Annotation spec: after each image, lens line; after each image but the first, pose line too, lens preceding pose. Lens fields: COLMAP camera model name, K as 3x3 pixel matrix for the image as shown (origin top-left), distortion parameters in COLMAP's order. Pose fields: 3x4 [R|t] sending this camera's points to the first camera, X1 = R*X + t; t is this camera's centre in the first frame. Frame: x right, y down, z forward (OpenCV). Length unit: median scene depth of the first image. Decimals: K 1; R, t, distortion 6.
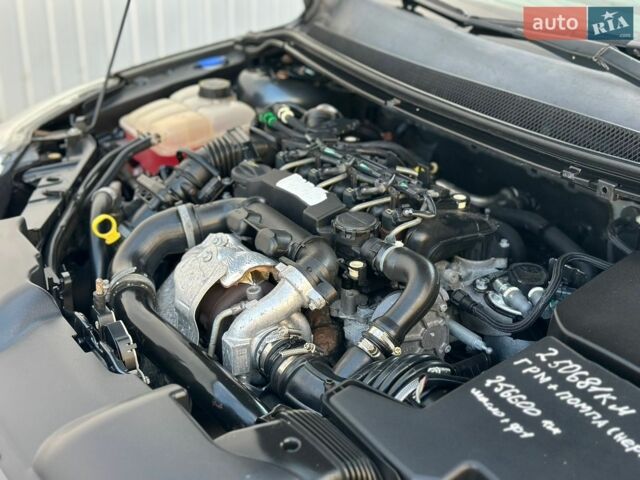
lens RADIAL K [[900.9, 0, 319.1], [0, 900.9, 240.2], [0, 0, 1]] dist [0.108592, 0.000000]
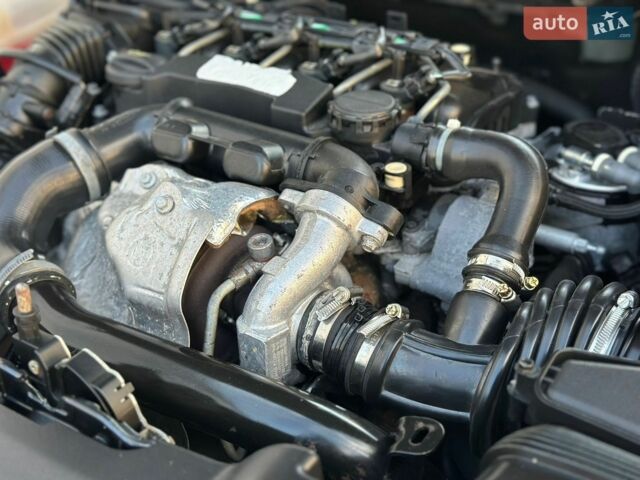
lens RADIAL K [[900.9, 0, 320.3], [0, 900.9, 238.9], [0, 0, 1]] dist [0.108592, 0.000000]
pose [[0.922607, -0.222536, 0.315077, -0.223230], [0.190043, 0.973029, 0.130758, -0.018779], [-0.335678, -0.060760, 0.940015, 0.401866]]
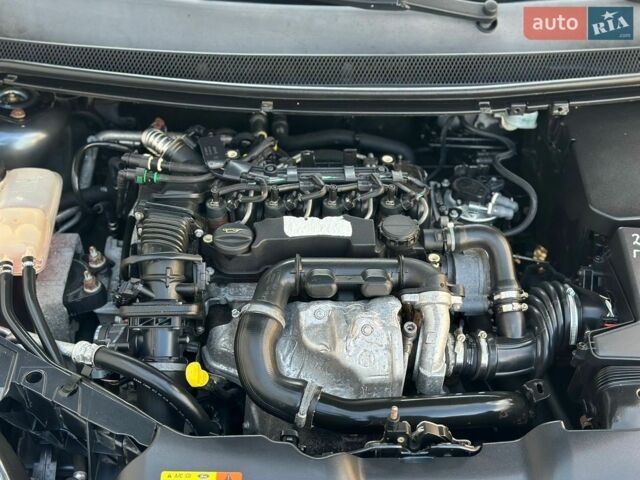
lens RADIAL K [[900.9, 0, 321.5], [0, 900.9, 239.8], [0, 0, 1]] dist [0.108592, 0.000000]
pose [[0.520274, -0.561652, 0.643321, -0.801127], [0.332690, 0.827090, 0.453034, -0.591396], [-0.786532, -0.021675, 0.617169, 0.366346]]
